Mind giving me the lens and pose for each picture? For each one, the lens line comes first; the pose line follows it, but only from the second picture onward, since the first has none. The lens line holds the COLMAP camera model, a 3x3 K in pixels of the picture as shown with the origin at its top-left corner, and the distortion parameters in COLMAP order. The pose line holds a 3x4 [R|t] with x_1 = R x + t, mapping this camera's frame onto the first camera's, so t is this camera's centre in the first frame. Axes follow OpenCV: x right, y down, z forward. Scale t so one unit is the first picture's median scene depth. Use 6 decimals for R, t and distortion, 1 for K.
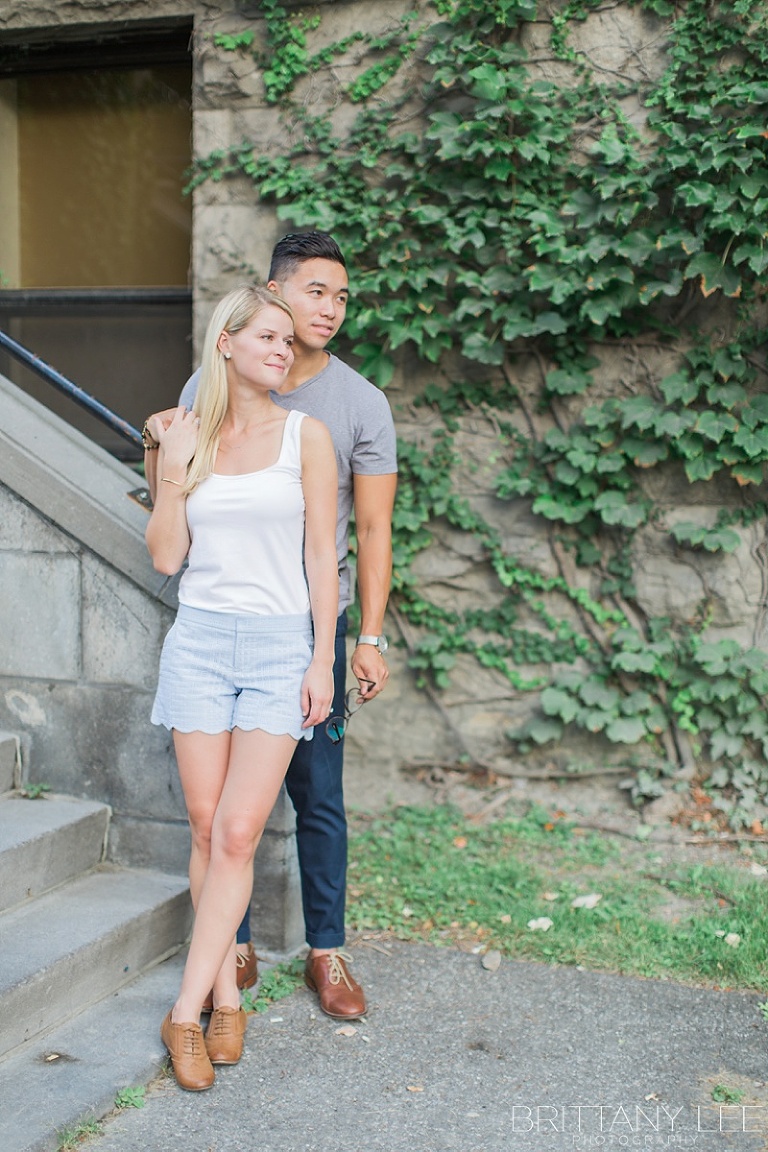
lens RADIAL K [[1606.8, 0, 325.0], [0, 1606.8, 571.4], [0, 0, 1]] dist [0.013810, -0.048265]
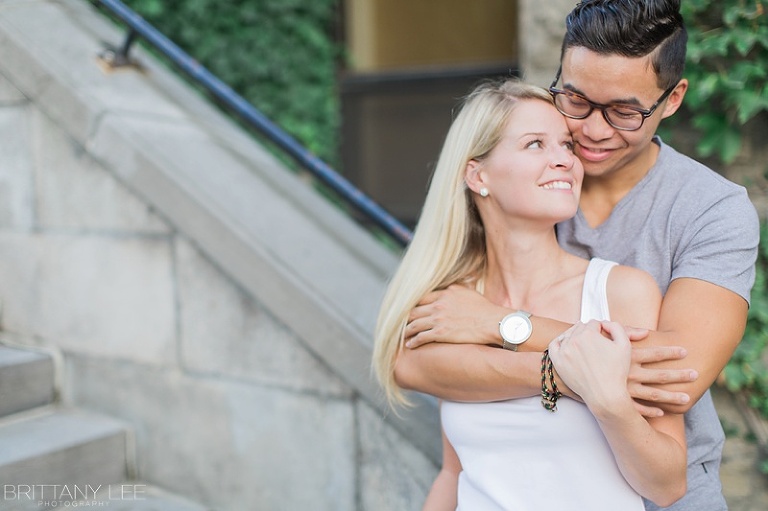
lens RADIAL K [[1095.1, 0, 381.8], [0, 1095.1, 239.2], [0, 0, 1]] dist [-0.000414, -0.010420]
pose [[0.968063, -0.016743, -0.250149, 0.000901], [0.014102, 0.999824, -0.012347, -0.070533], [0.250312, 0.008425, 0.968129, 0.388653]]
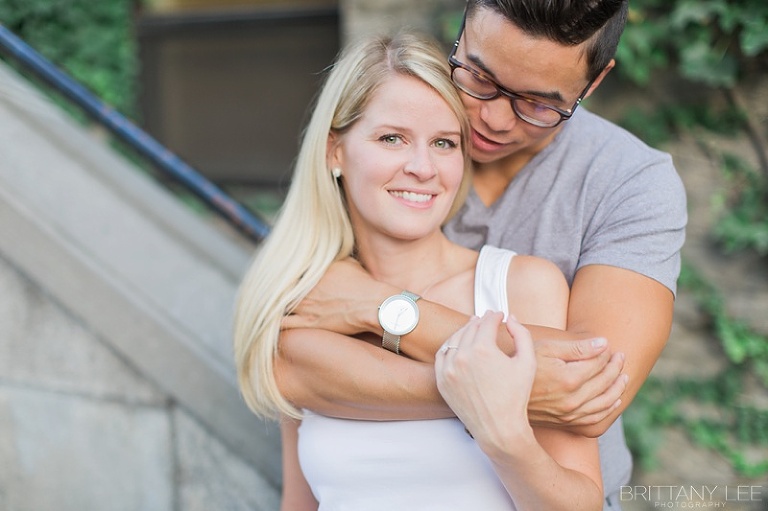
lens RADIAL K [[1095.1, 0, 381.8], [0, 1095.1, 239.2], [0, 0, 1]] dist [-0.000414, -0.010420]
pose [[0.997259, -0.026073, -0.069251, -0.025736], [0.028692, 0.998900, 0.037098, -0.079039], [0.068207, -0.038983, 0.996909, 0.461759]]
